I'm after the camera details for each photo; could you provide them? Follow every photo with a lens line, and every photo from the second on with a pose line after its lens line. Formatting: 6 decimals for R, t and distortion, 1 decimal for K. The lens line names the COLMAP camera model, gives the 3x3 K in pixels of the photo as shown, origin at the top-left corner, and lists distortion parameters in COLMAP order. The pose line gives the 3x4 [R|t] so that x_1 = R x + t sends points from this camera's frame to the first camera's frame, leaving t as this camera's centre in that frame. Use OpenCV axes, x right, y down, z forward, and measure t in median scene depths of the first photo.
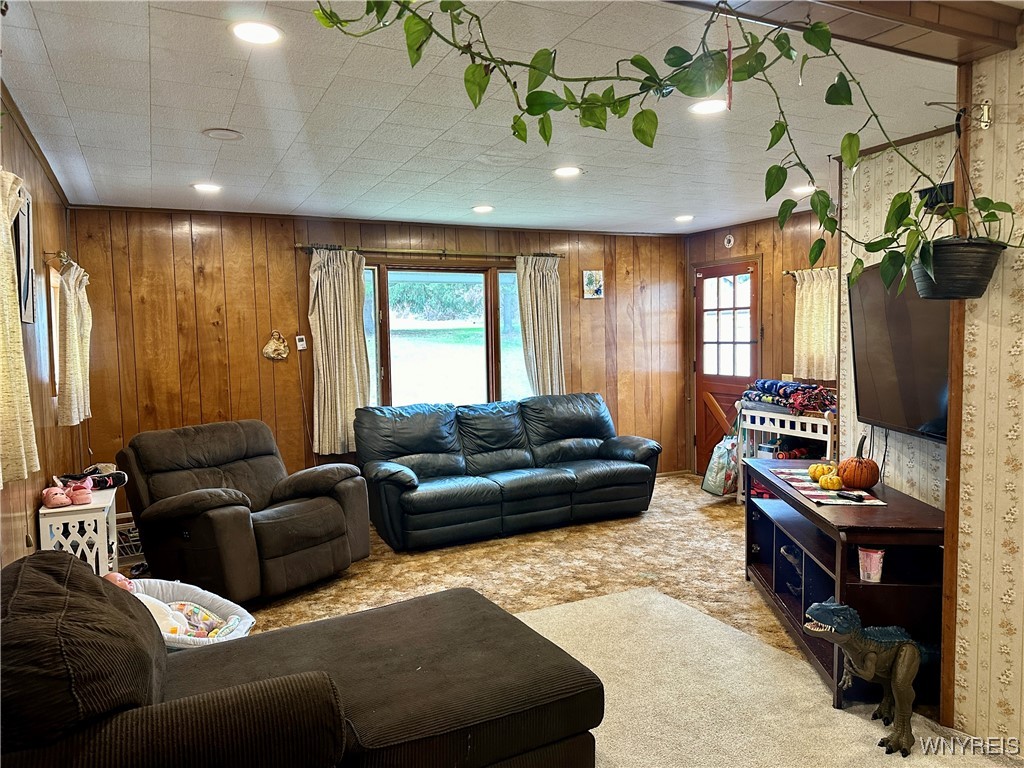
lens RADIAL K [[722.5, 0, 512.0], [0, 722.5, 384.0], [0, 0, 1]] dist [0.123849, -0.173990]
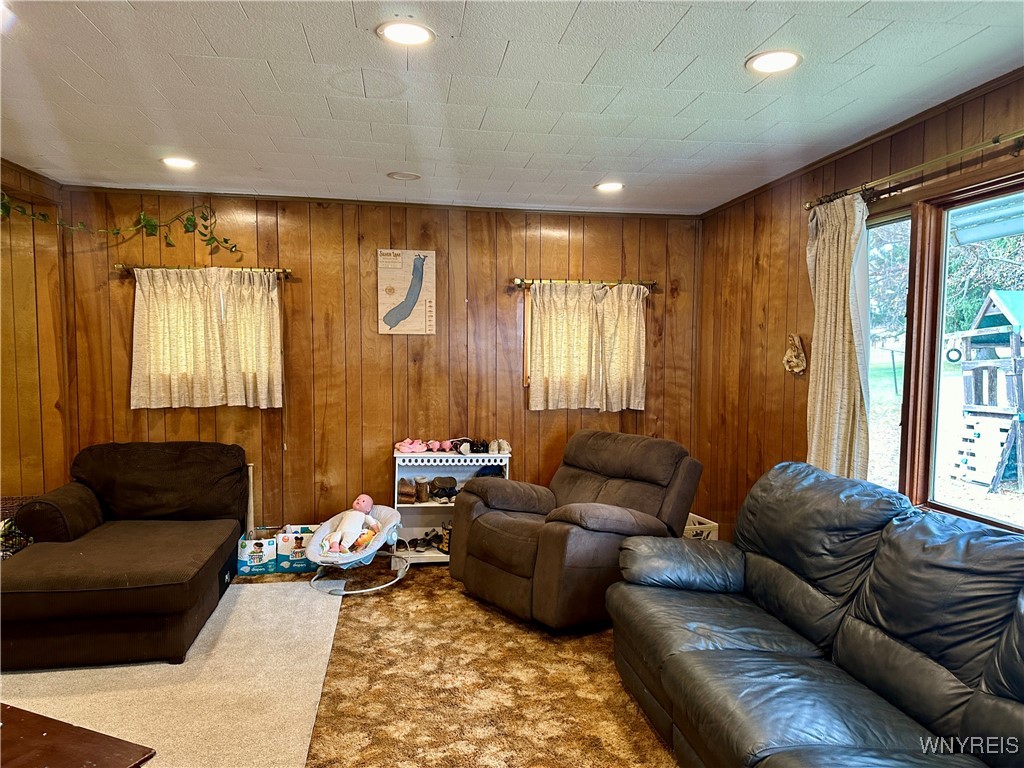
lens RADIAL K [[722.5, 0, 512.0], [0, 722.5, 384.0], [0, 0, 1]] dist [0.123849, -0.173990]
pose [[-0.297933, 0.059753, -0.952715, 0.519236], [-0.079728, 0.992994, 0.087212, -0.077319], [0.951252, 0.101942, -0.291081, 1.136539]]
